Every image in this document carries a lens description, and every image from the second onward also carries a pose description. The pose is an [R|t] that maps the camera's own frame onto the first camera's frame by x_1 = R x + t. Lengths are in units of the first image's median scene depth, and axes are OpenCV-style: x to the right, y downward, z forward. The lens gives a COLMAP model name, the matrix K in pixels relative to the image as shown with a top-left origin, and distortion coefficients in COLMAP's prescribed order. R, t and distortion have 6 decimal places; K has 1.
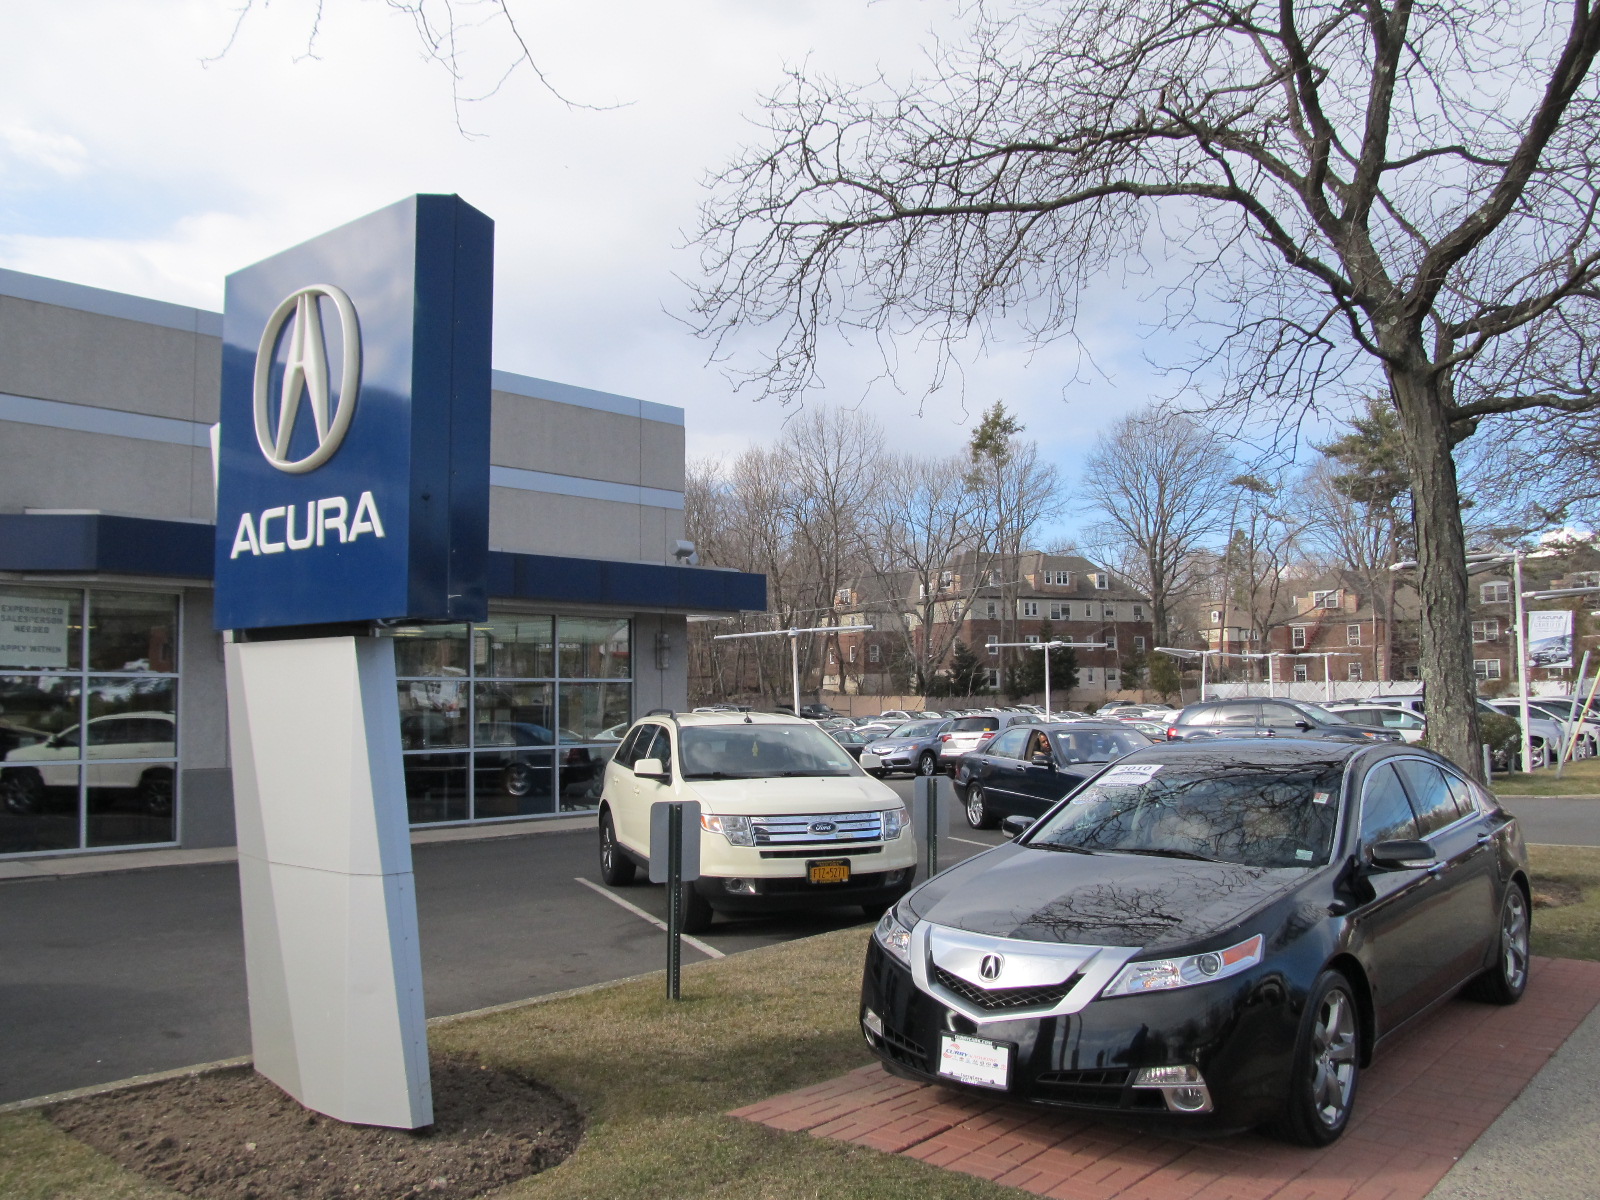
lens RADIAL K [[1325.9, 0, 800.0], [0, 1325.9, 600.0], [0, 0, 1]] dist [-0.094720, -0.002648]
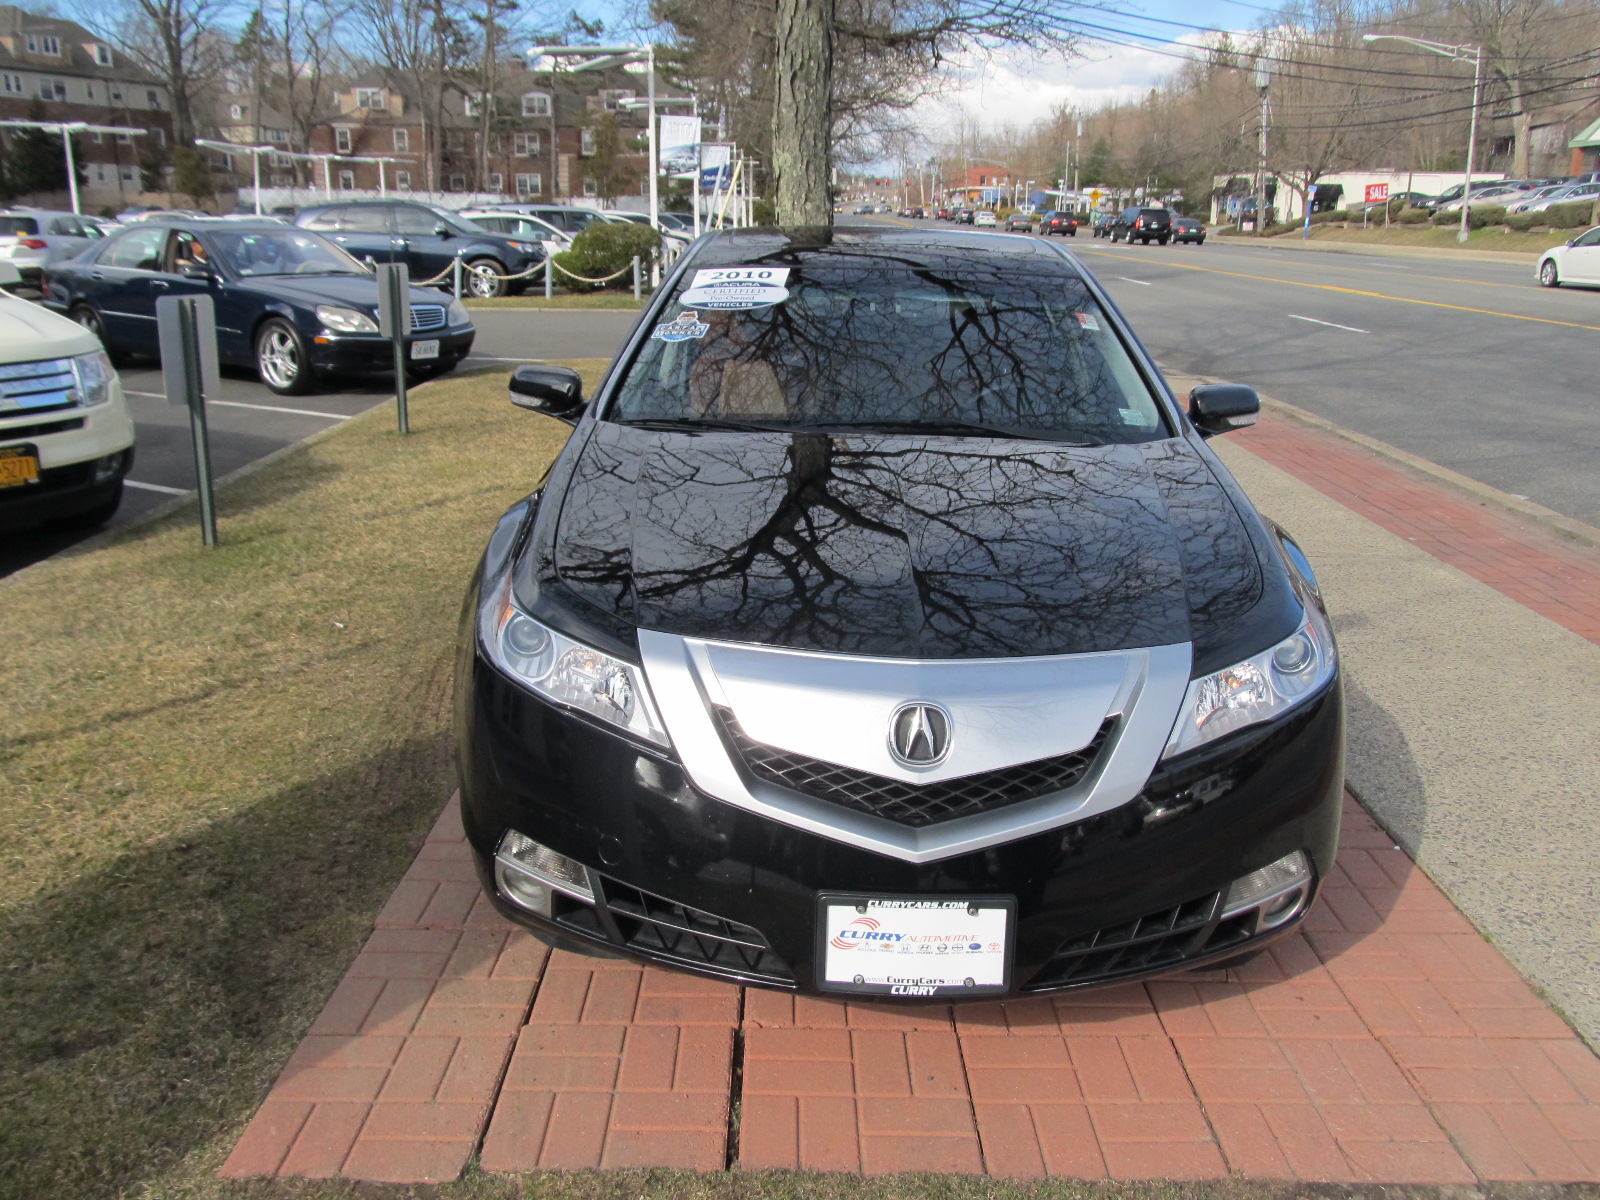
lens RADIAL K [[1312.8, 0, 797.9], [0, 1312.8, 609.3], [0, 0, 1]] dist [-0.036679, 0.032193]
pose [[0.762622, -0.166876, 0.624948, -0.028024], [-0.071999, 0.938246, 0.338394, 0.017289], [-0.642825, -0.303063, 0.703512, 0.133022]]
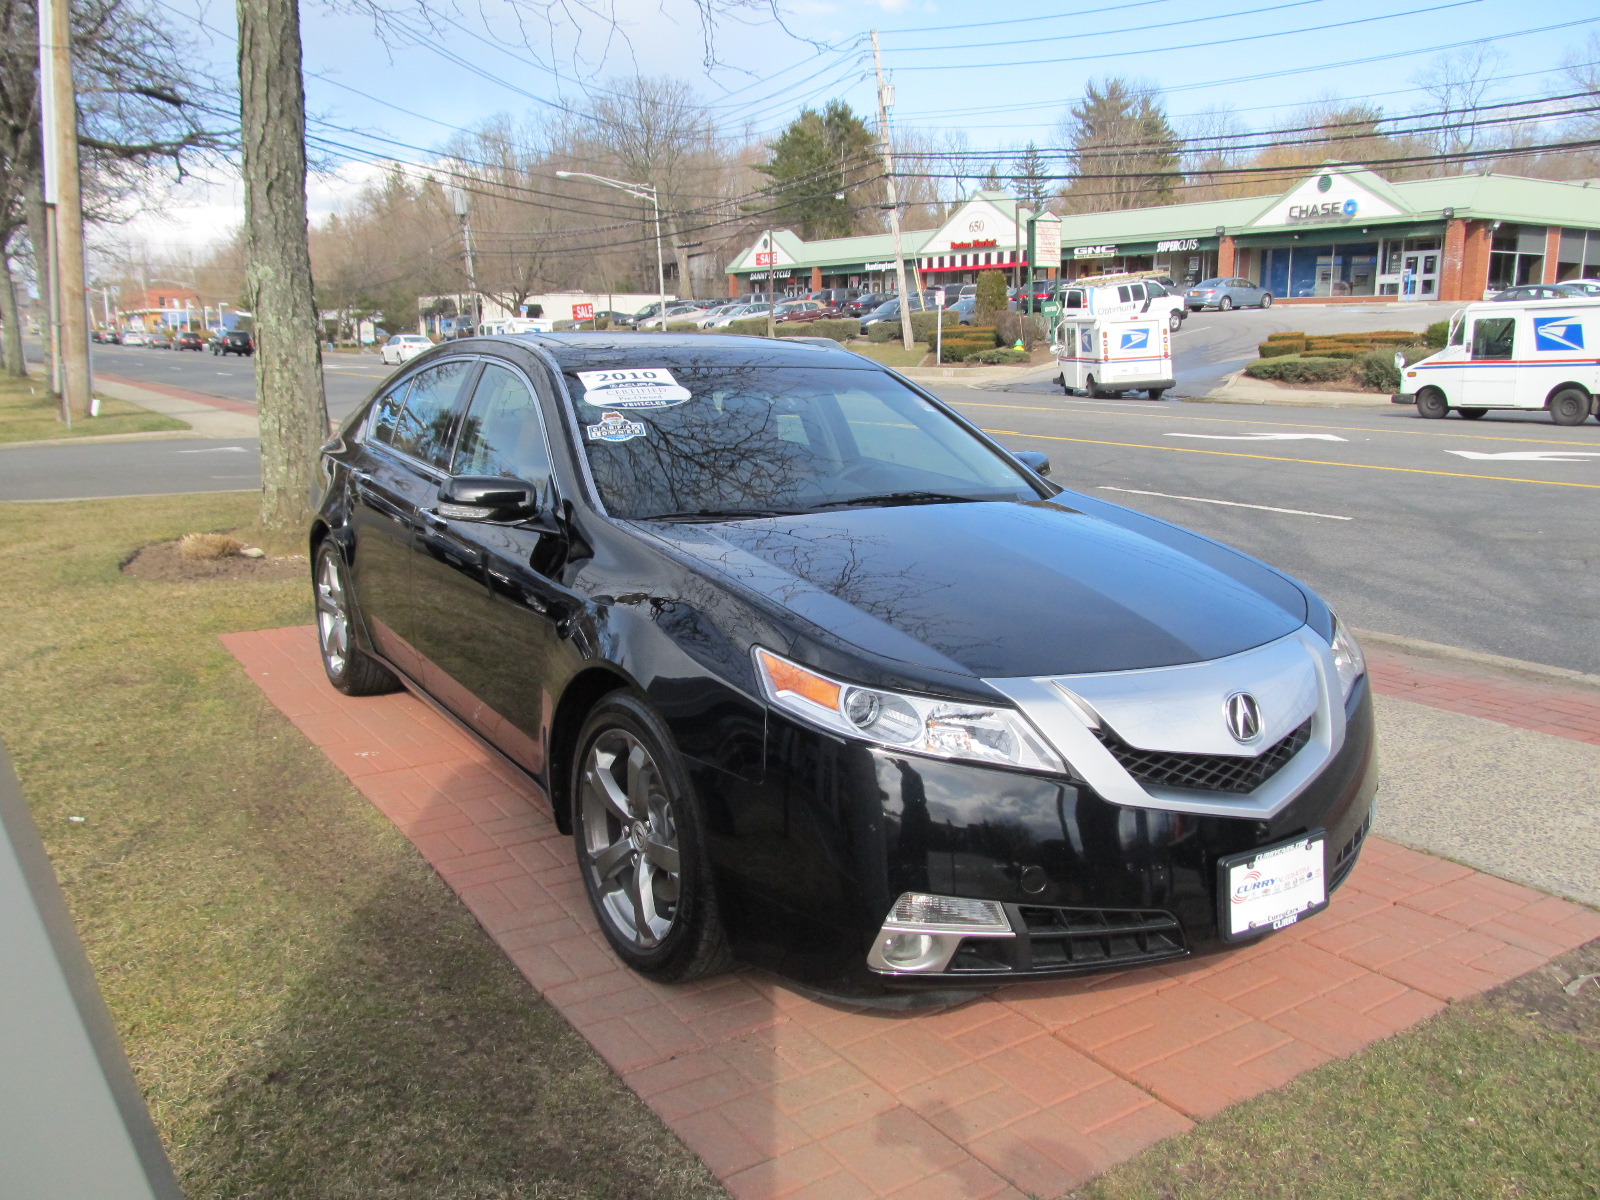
lens RADIAL K [[1312.8, 0, 797.9], [0, 1312.8, 609.3], [0, 0, 1]] dist [-0.036679, 0.032193]
pose [[0.283155, -0.181012, 0.941837, -0.074766], [-0.080821, 0.974031, 0.211497, 0.024853], [-0.955663, -0.136007, 0.261173, 0.189657]]
